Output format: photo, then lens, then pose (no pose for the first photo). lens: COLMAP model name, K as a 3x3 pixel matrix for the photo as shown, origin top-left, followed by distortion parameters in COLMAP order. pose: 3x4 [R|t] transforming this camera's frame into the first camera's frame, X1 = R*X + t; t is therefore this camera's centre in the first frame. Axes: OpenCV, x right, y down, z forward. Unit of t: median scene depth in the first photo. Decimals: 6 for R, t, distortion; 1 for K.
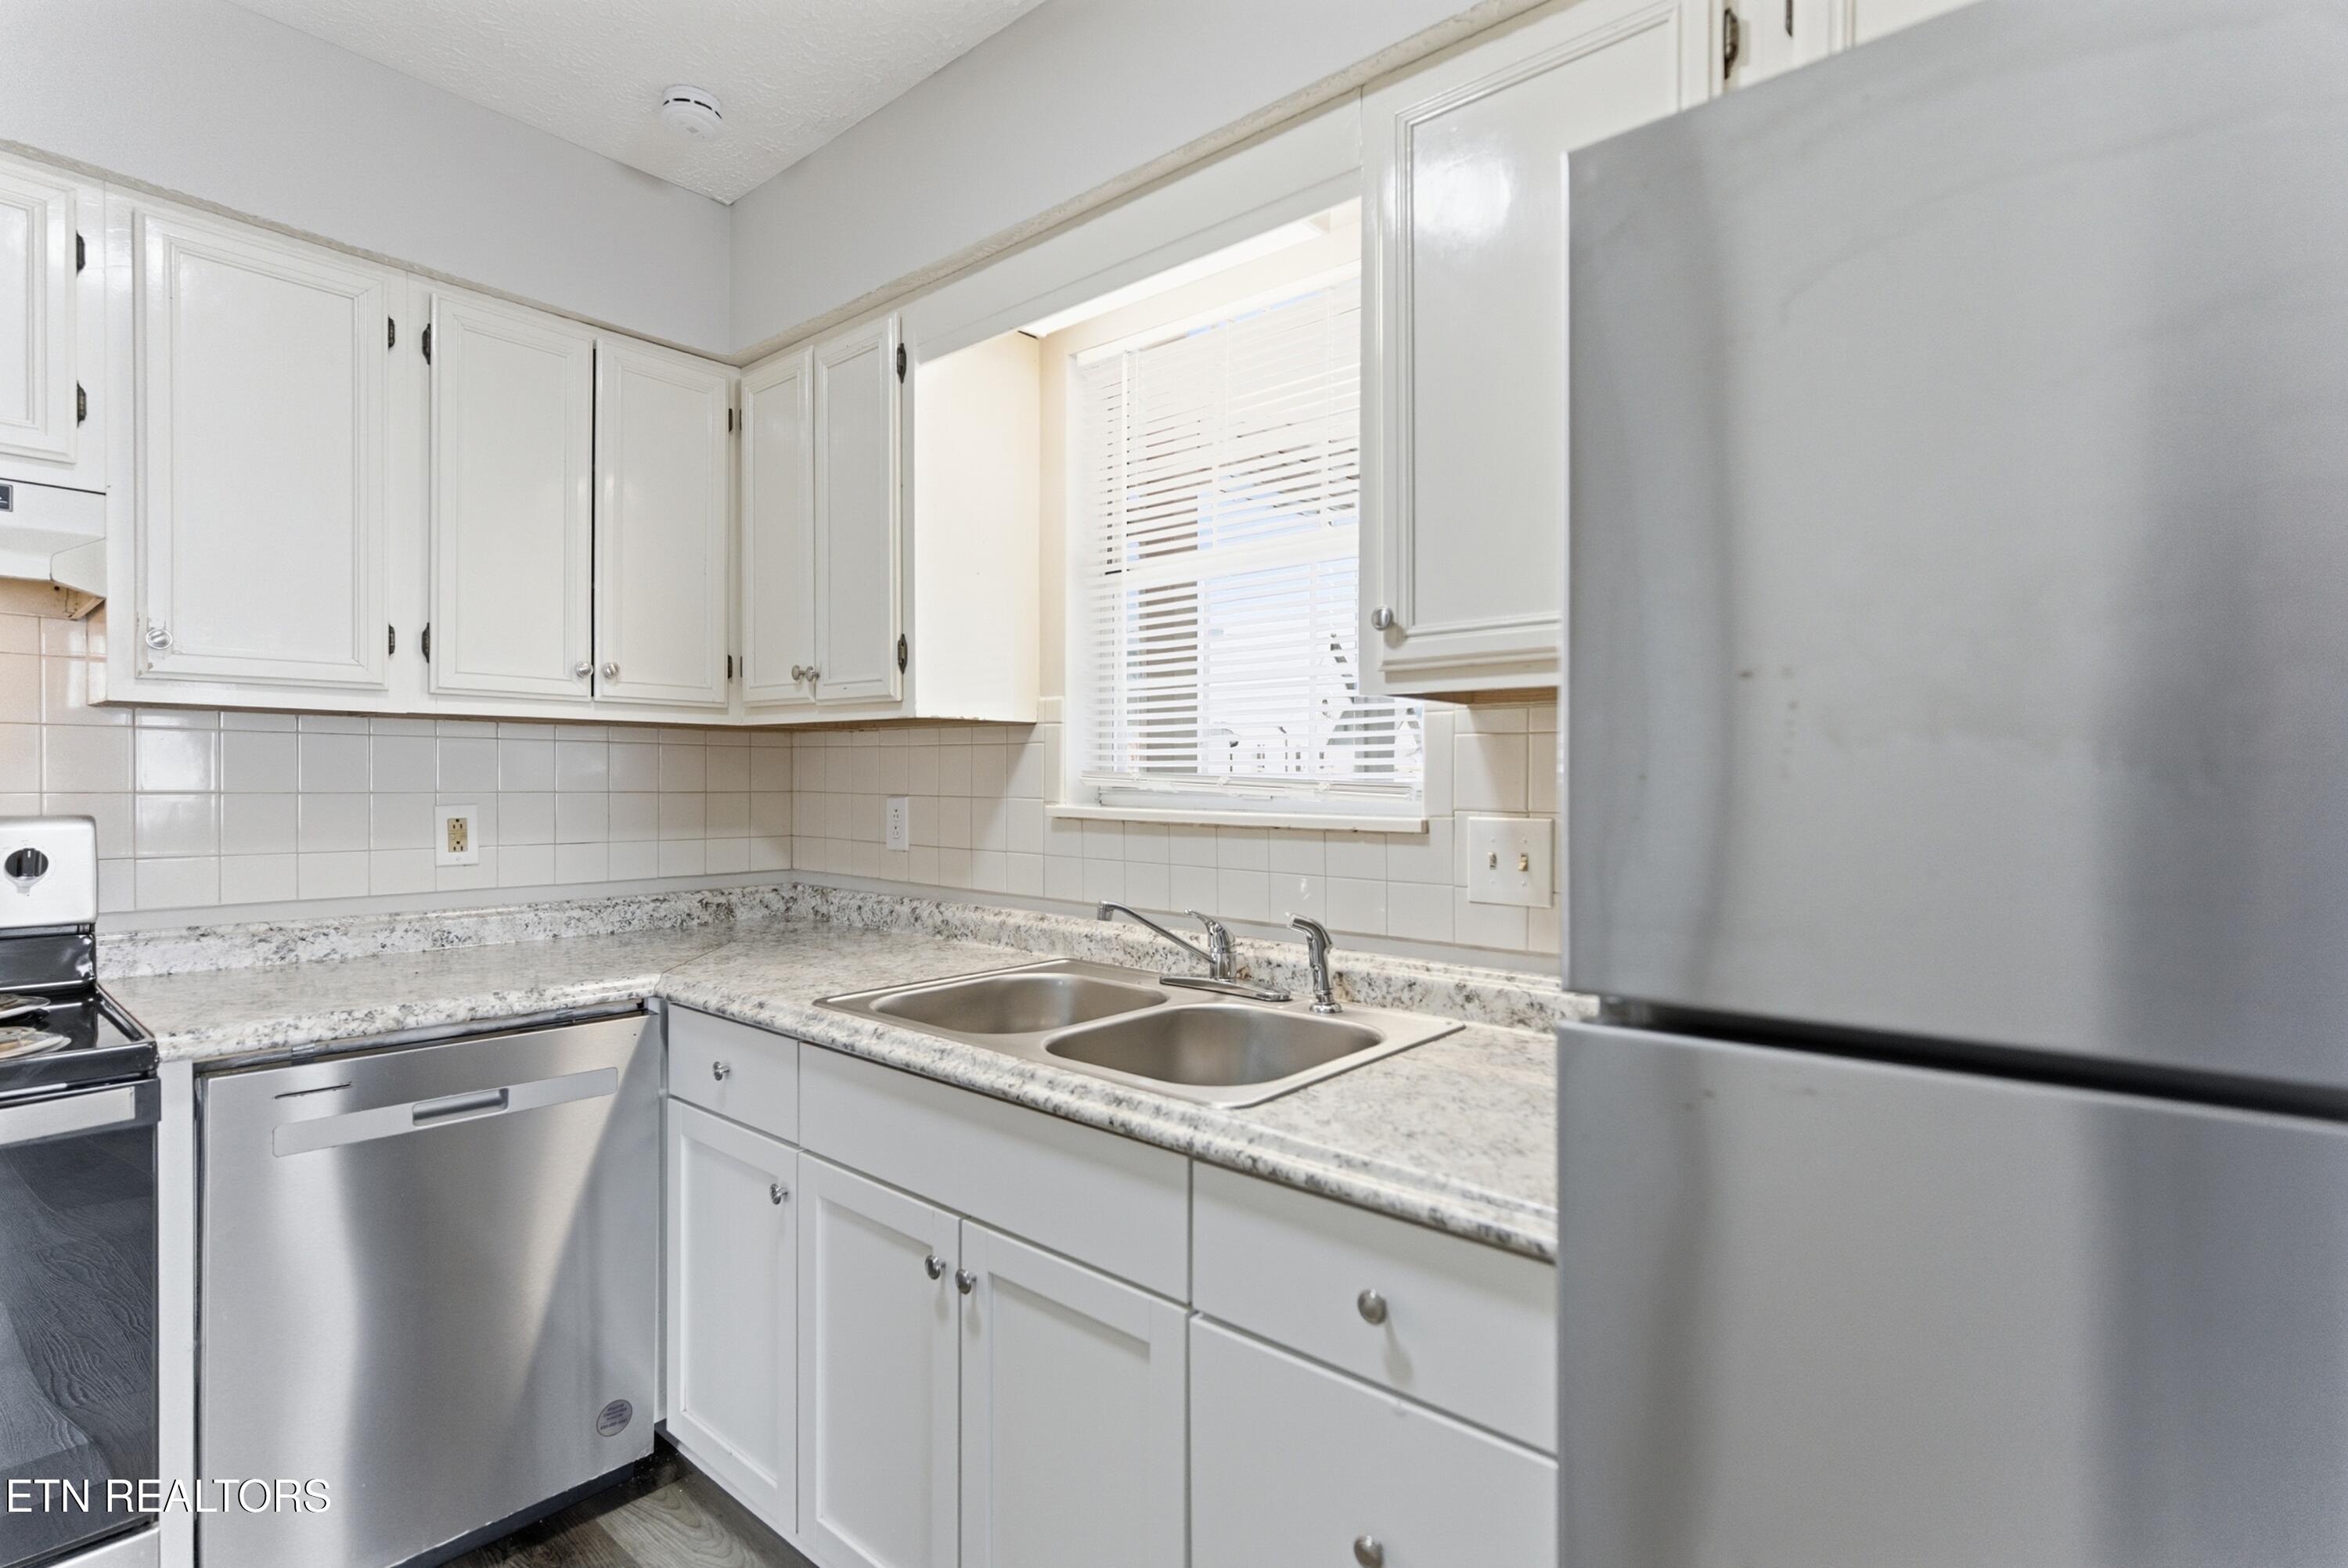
lens RADIAL K [[1131.9, 0, 1177.1], [0, 1131.9, 789.9], [0, 0, 1]] dist [-0.002488, -0.002188]
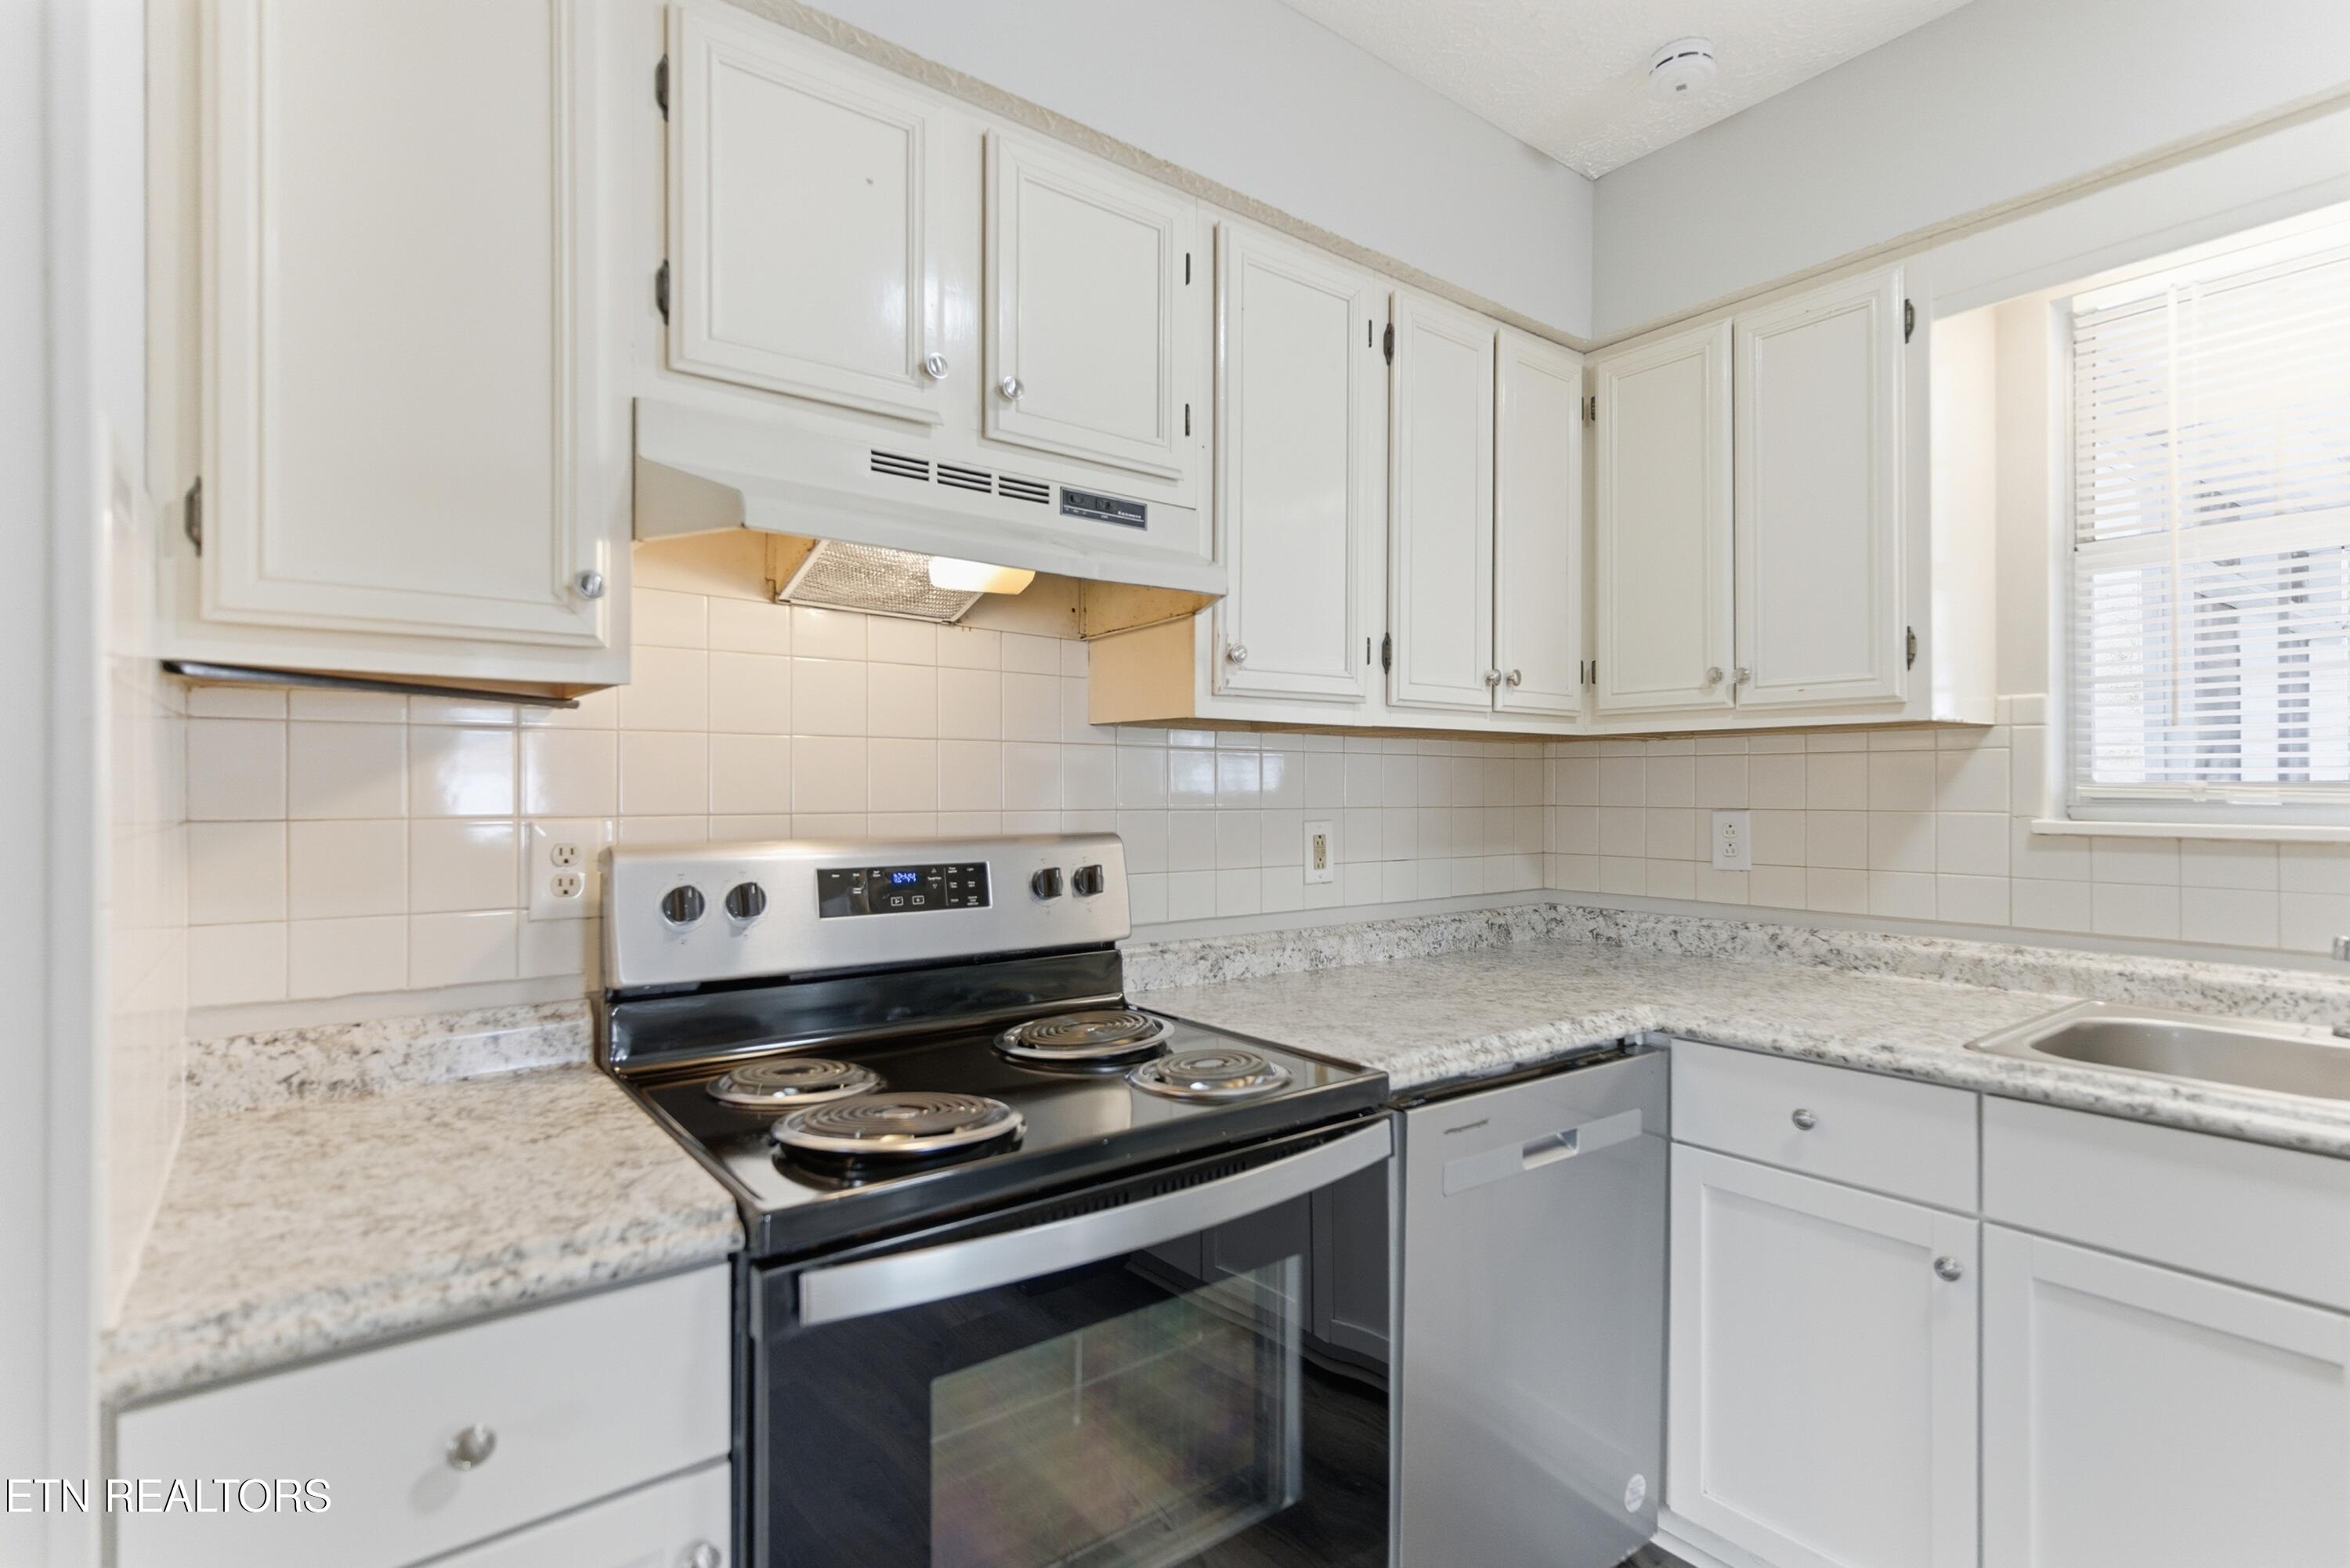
lens RADIAL K [[1132.9, 0, 1178.6], [0, 1132.9, 784.6], [0, 0, 1]] dist [-0.002488, -0.002188]
pose [[0.977667, -0.008421, -0.209990, -0.557100], [0.004843, 0.999834, -0.017550, -0.001458], [0.210103, 0.016141, 0.977546, 0.018997]]
